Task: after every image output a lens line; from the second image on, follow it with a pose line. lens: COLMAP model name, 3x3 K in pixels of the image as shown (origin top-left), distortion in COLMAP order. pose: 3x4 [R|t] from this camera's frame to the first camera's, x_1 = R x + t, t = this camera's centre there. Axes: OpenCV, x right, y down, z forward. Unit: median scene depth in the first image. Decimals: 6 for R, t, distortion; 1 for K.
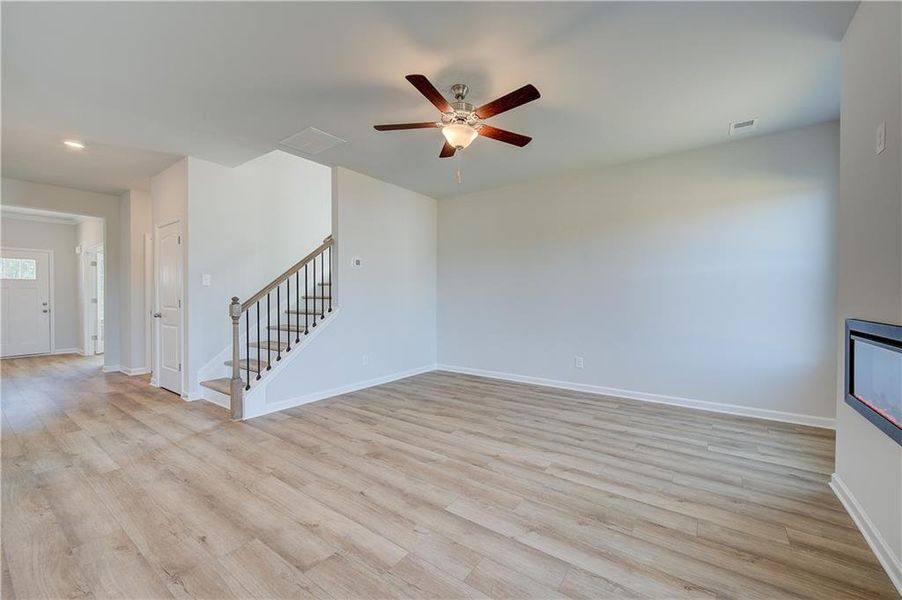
lens RADIAL K [[365.5, 0, 454.3], [0, 365.5, 300.0], [0, 0, 1]] dist [0.012142, 0.000290]
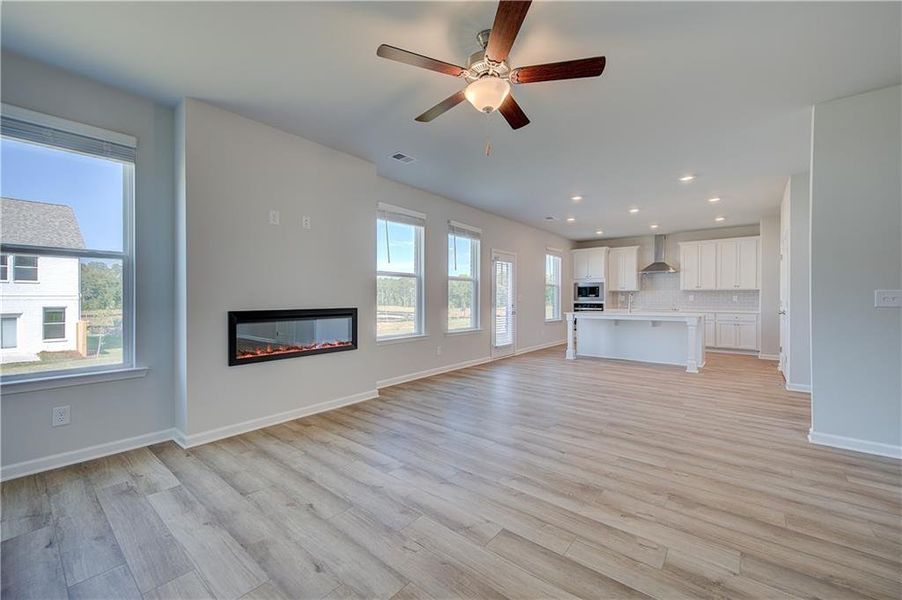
lens RADIAL K [[365.5, 0, 455.9], [0, 365.5, 302.9], [0, 0, 1]] dist [0.012142, 0.000290]
pose [[-0.998479, -0.003095, 0.055041, 0.040085], [-0.001864, 0.999748, 0.022393, -0.014855], [-0.055097, 0.022256, -0.998233, 1.888771]]
